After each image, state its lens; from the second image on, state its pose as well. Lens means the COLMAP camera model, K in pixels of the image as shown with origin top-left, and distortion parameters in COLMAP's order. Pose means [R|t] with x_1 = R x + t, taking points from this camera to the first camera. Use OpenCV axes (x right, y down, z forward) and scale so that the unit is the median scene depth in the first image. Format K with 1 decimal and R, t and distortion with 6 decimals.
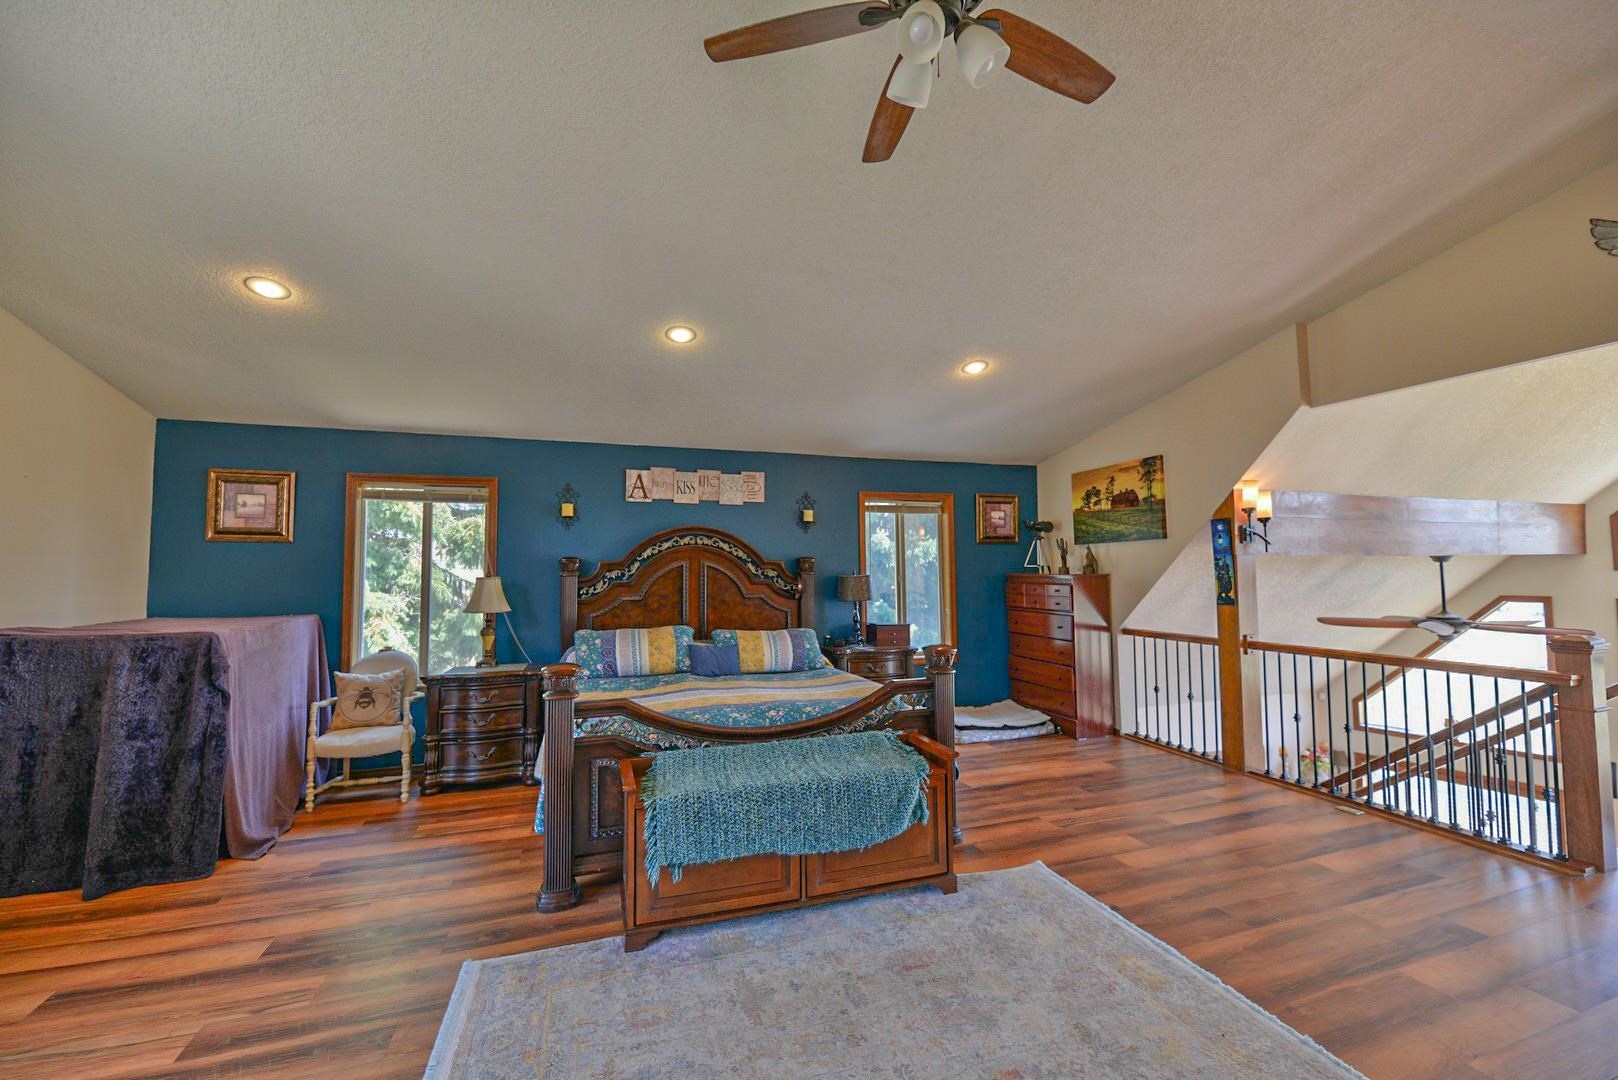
lens RADIAL K [[659.6, 0, 801.8], [0, 659.6, 537.6], [0, 0, 1]] dist [-0.001415, -0.000352]
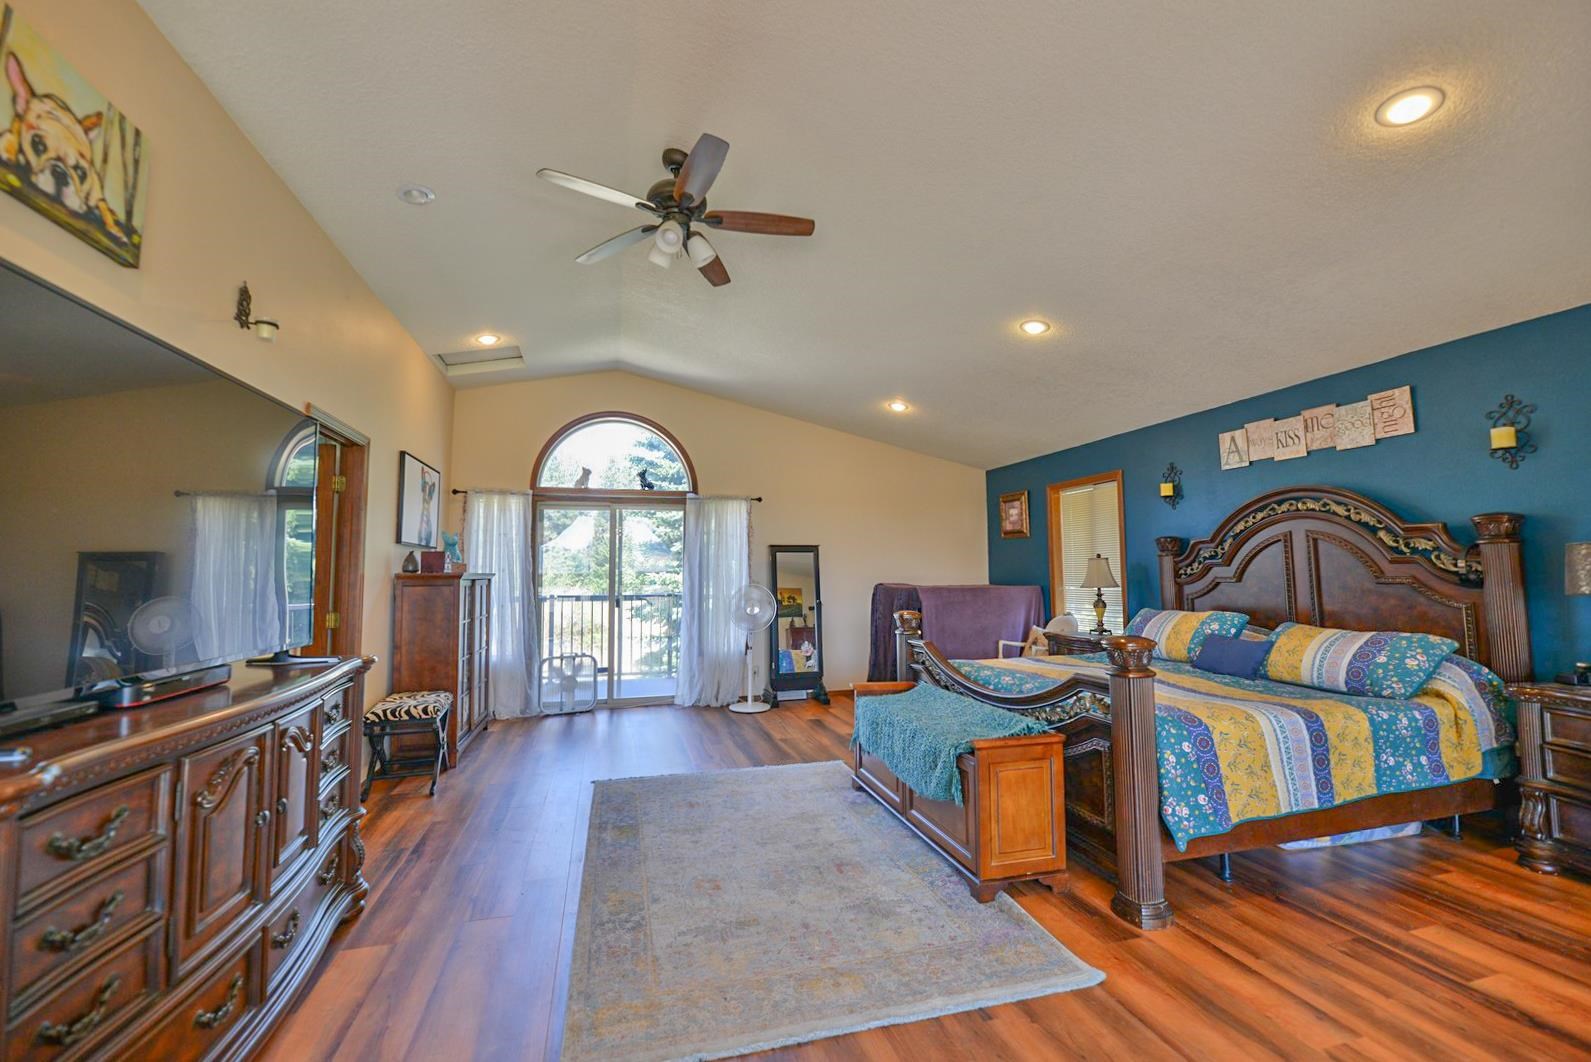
lens RADIAL K [[665.9, 0, 780.6], [0, 665.9, 522.7], [0, 0, 1]] dist [-0.000898, -0.000316]
pose [[-0.084009, -0.072874, -0.993797, 0.668955], [0.057166, 0.995327, -0.077818, 0.050857], [0.994824, -0.063349, -0.079451, 0.479095]]
